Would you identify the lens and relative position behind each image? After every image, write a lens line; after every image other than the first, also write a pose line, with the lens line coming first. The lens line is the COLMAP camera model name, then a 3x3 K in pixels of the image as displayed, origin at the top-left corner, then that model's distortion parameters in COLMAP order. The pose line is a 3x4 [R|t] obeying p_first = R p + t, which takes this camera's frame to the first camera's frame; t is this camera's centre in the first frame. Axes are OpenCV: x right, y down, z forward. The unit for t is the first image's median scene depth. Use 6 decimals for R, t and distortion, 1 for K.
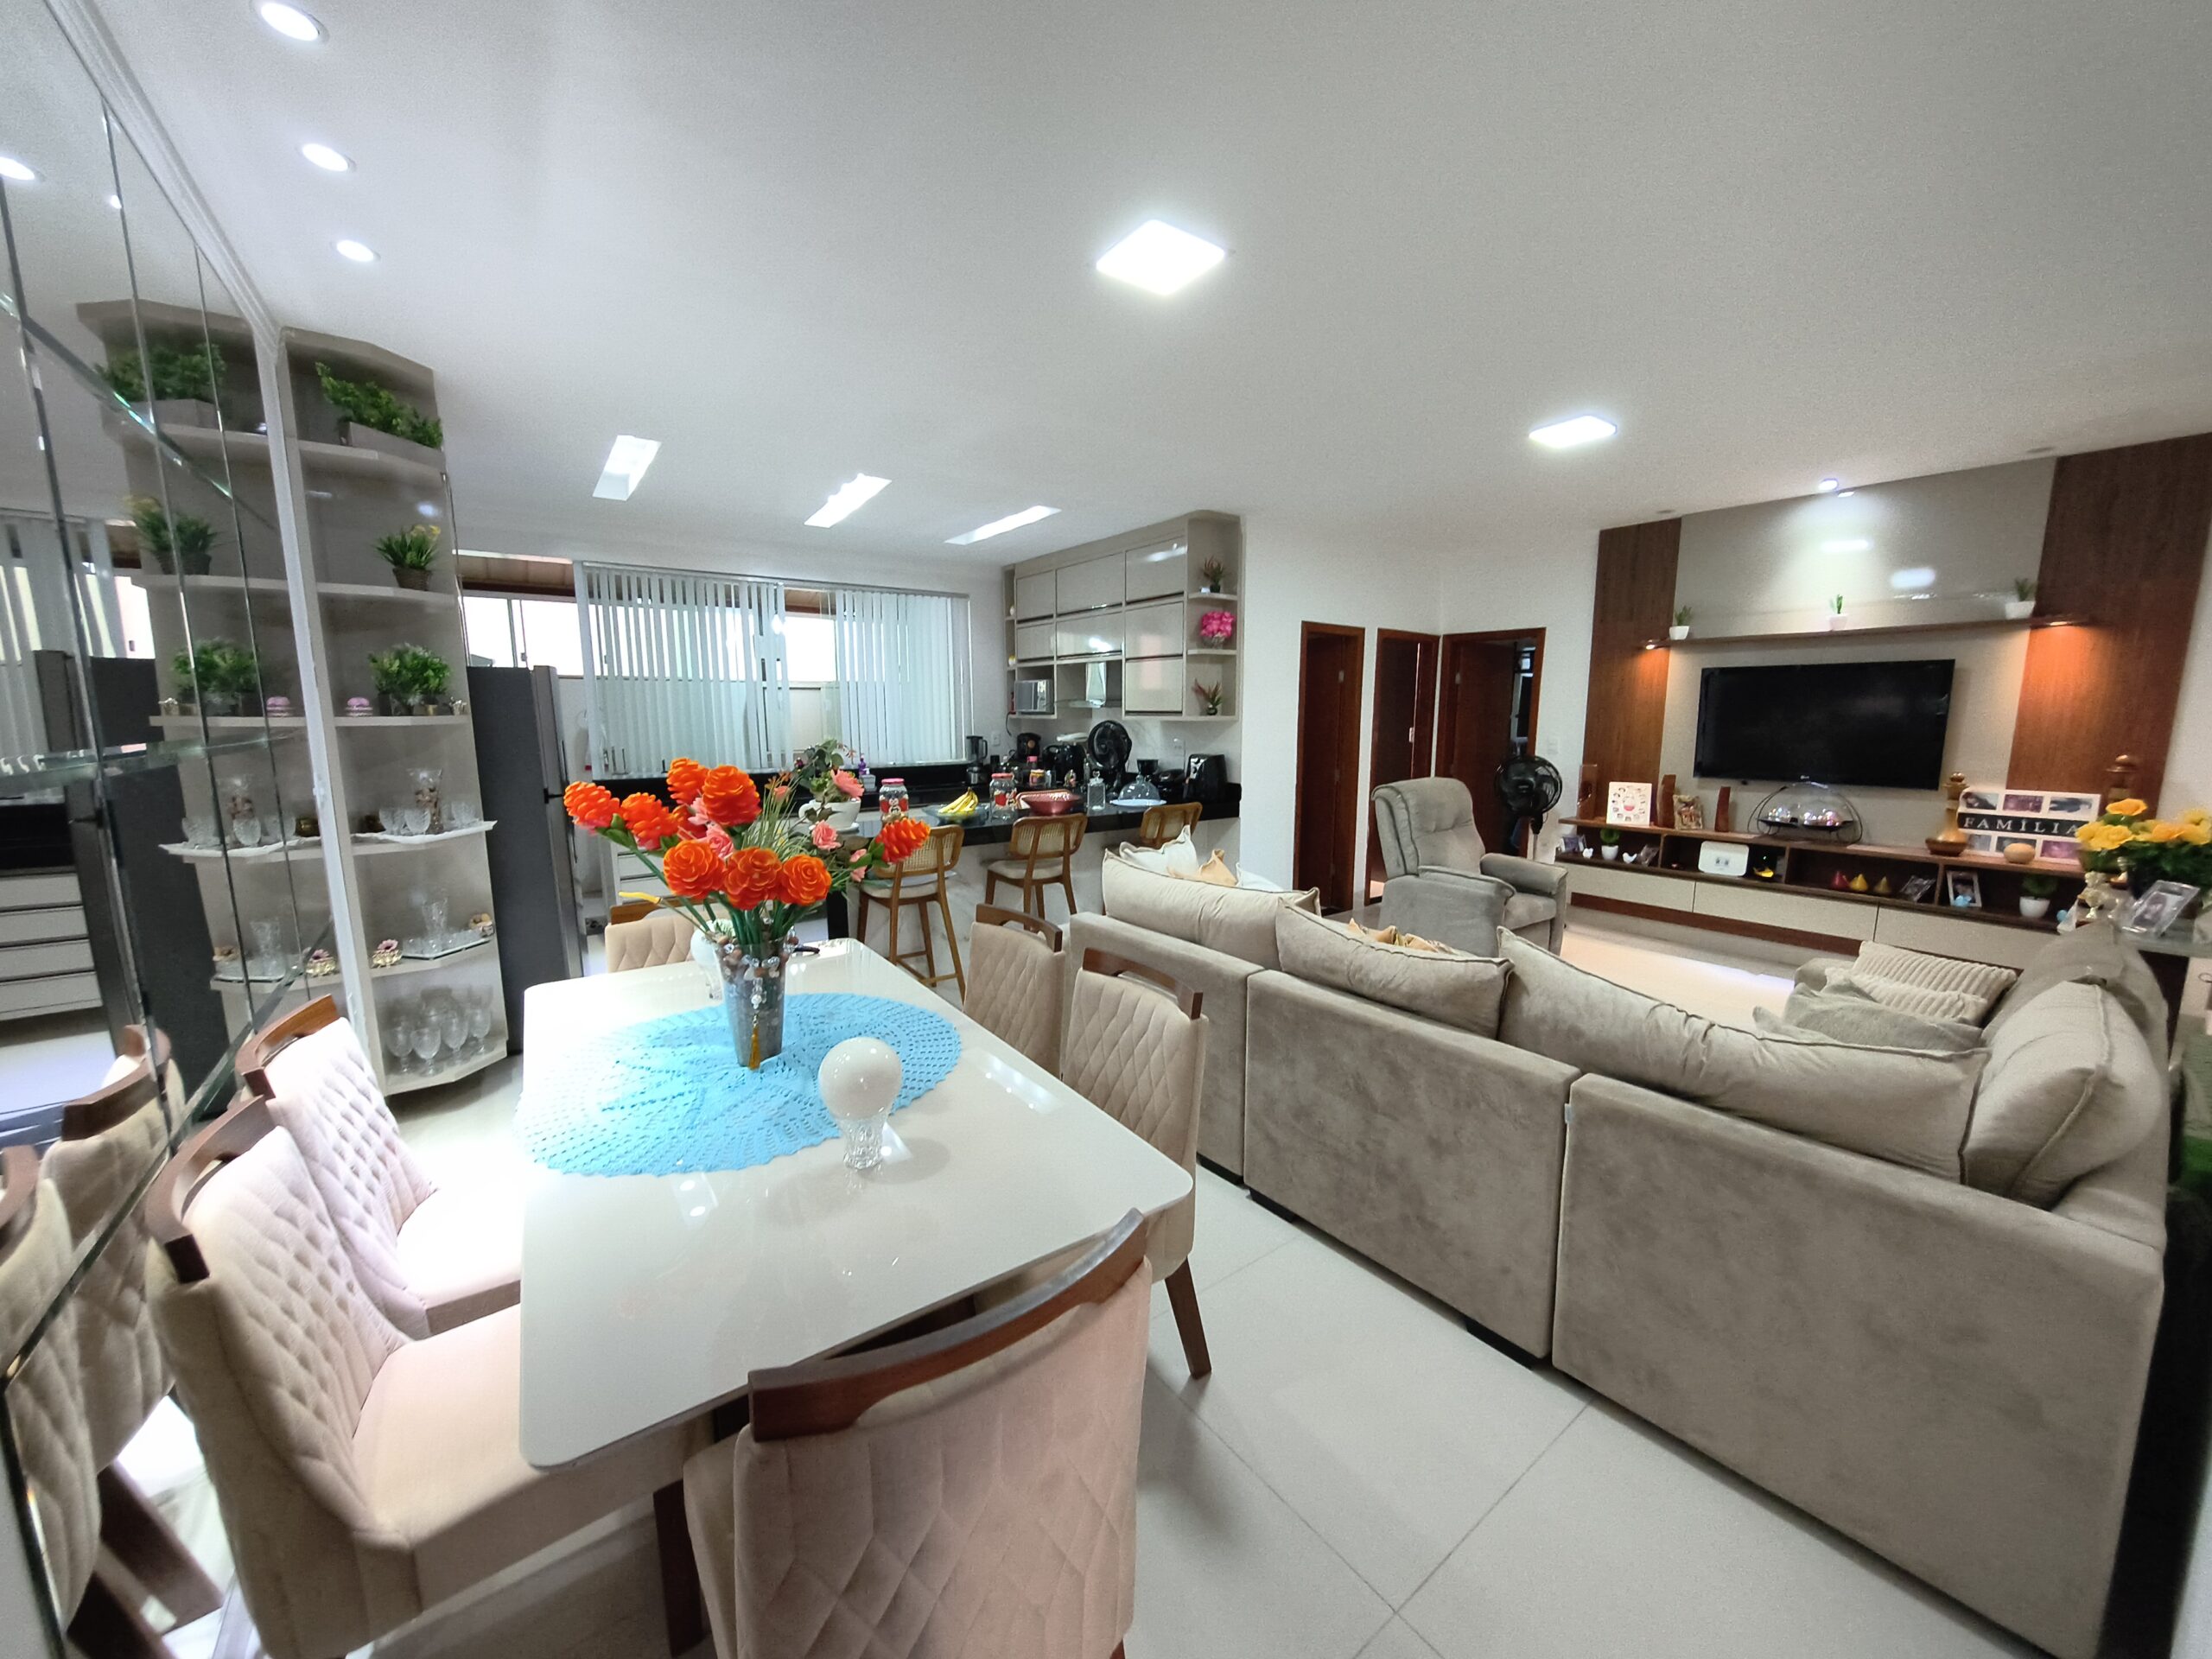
lens RADIAL K [[825.8, 0, 1118.4], [0, 825.8, 832.2], [0, 0, 1]] dist [-0.000388, 0.000057]
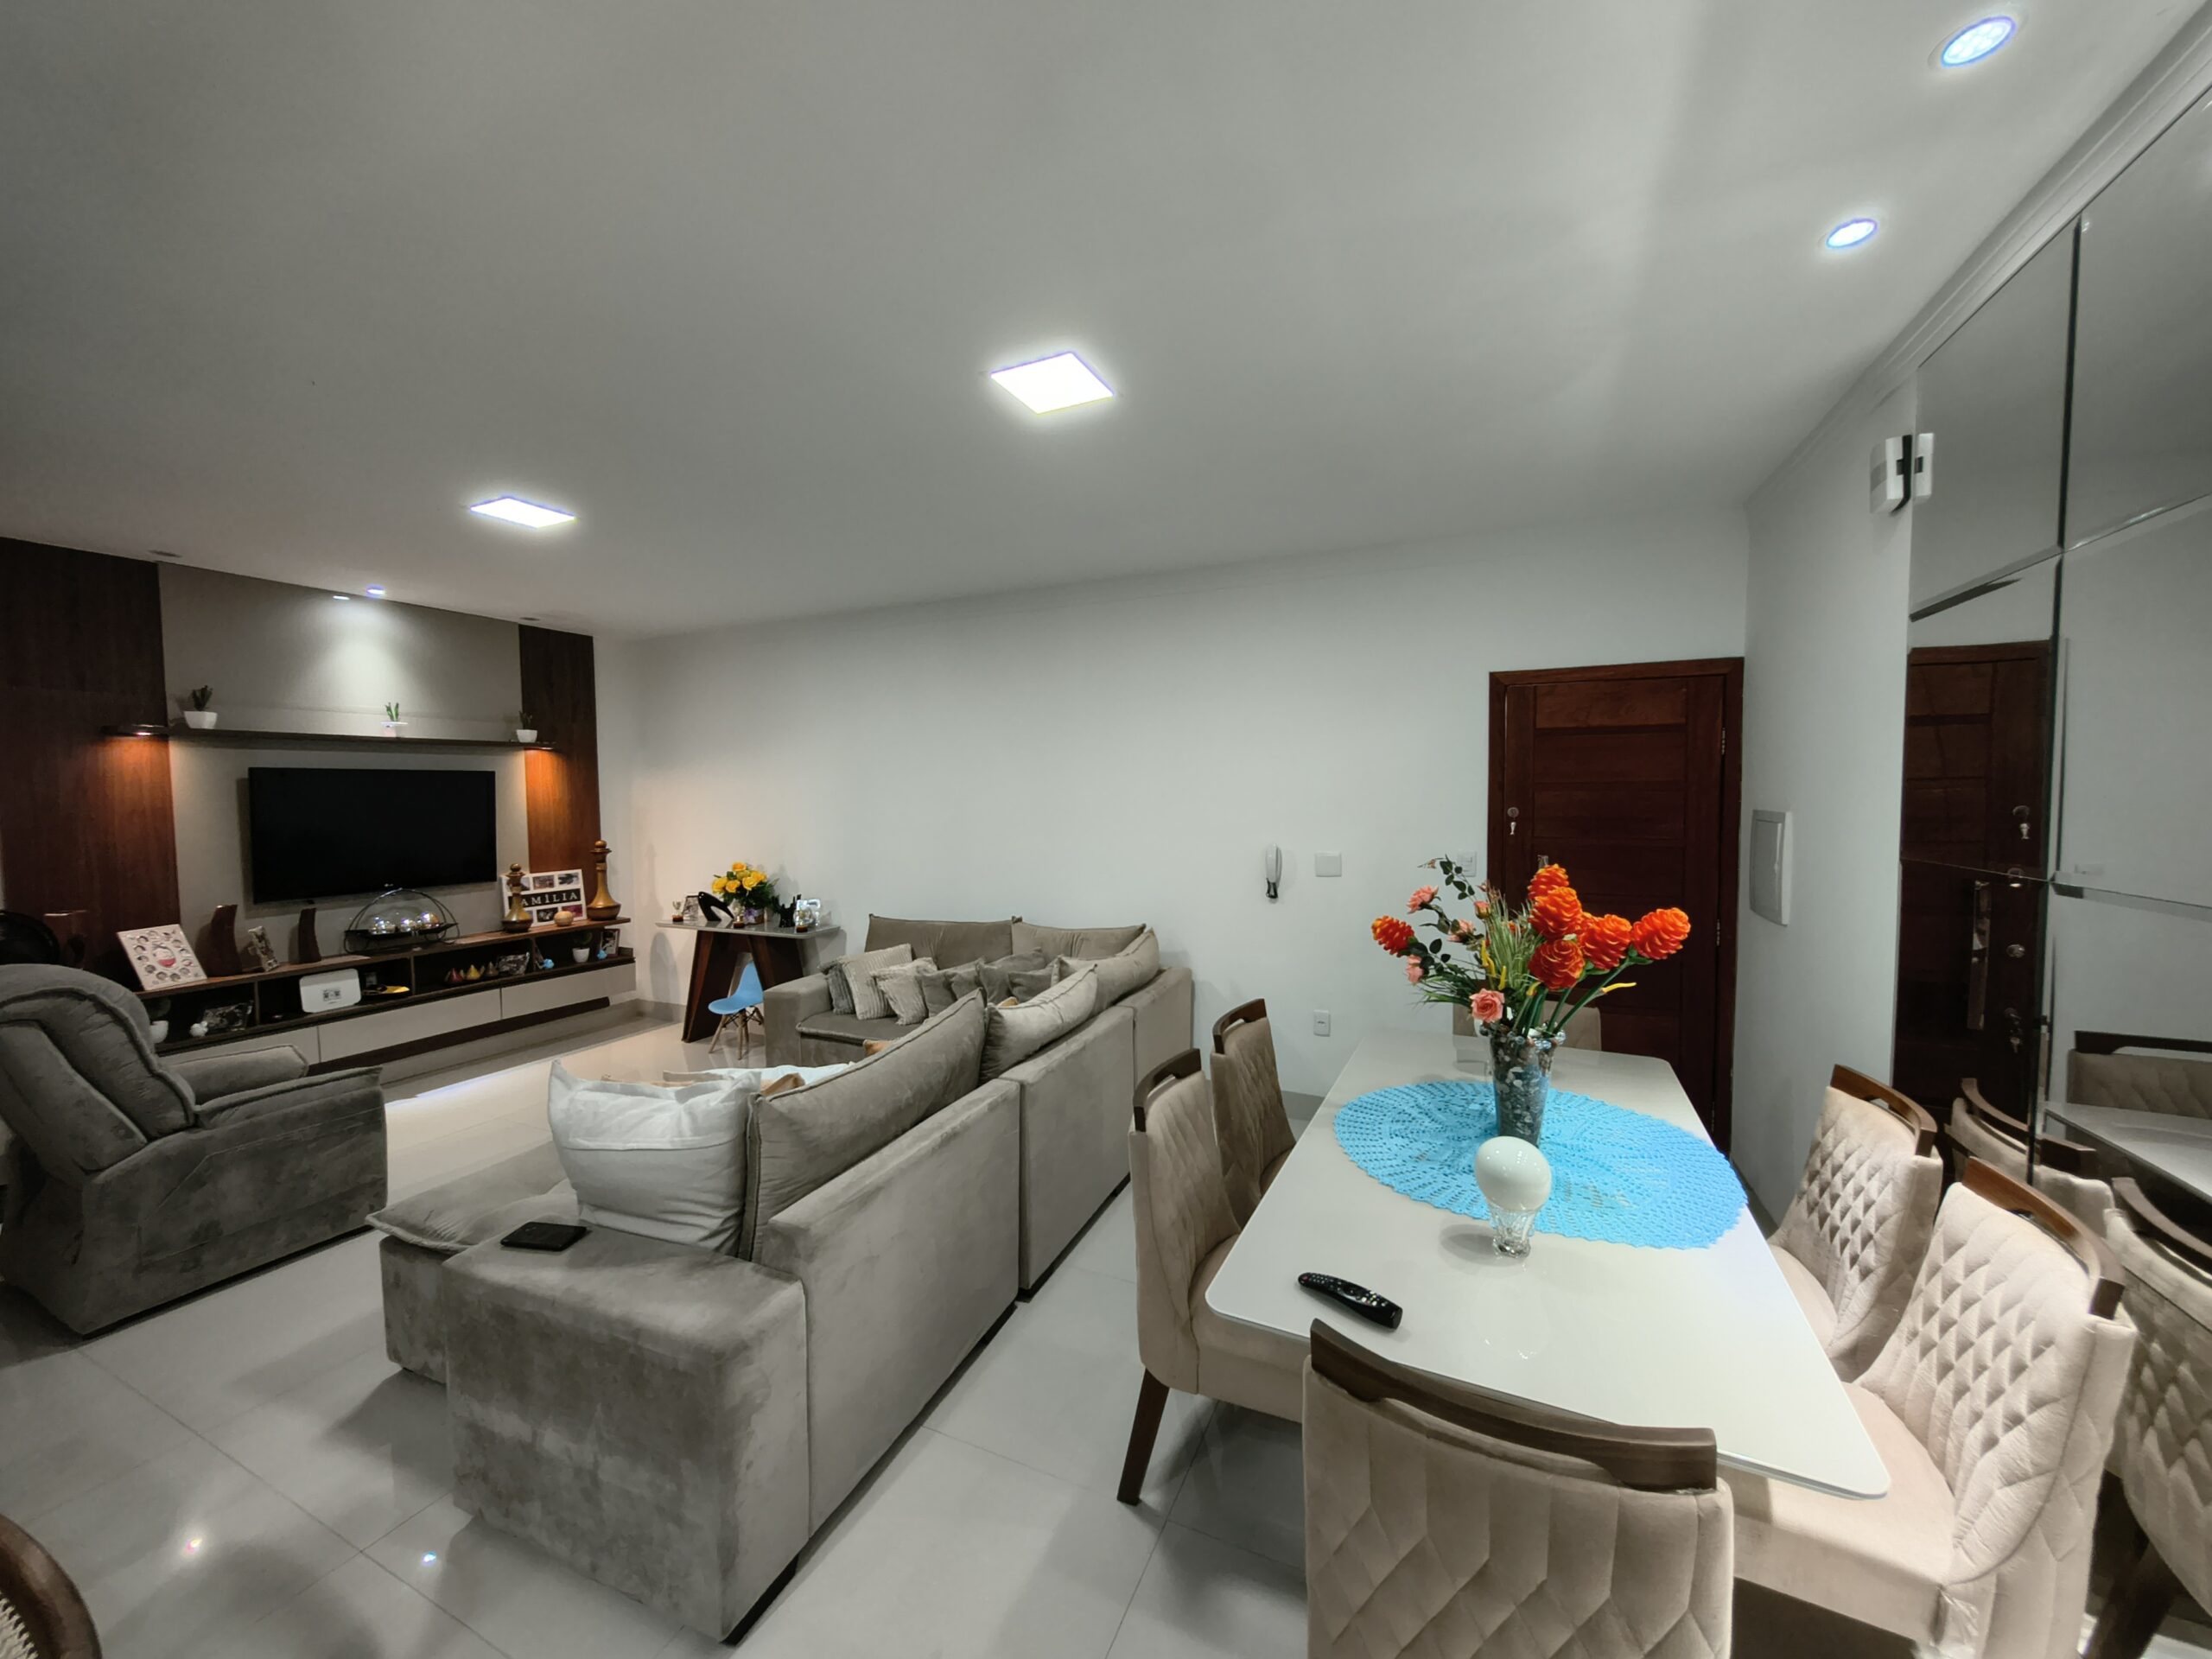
lens RADIAL K [[825.8, 0, 1118.4], [0, 825.8, 832.2], [0, 0, 1]] dist [-0.000388, 0.000057]
pose [[-0.485049, -0.039868, 0.873578, -0.370307], [0.136815, 0.983199, 0.120836, -0.111690], [-0.863718, 0.178130, -0.471445, 0.621414]]
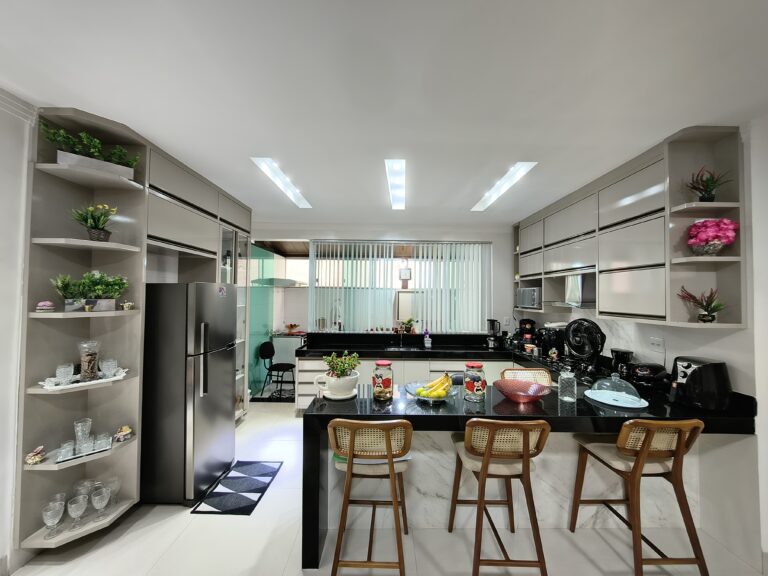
lens RADIAL K [[286.7, 0, 388.3], [0, 286.7, 289.0], [0, 0, 1]] dist [-0.000388, 0.000057]
pose [[0.808130, -0.004216, -0.588989, 0.006740], [-0.100359, 0.984366, -0.144745, -0.092054], [0.580391, 0.176083, 0.795073, 0.495033]]
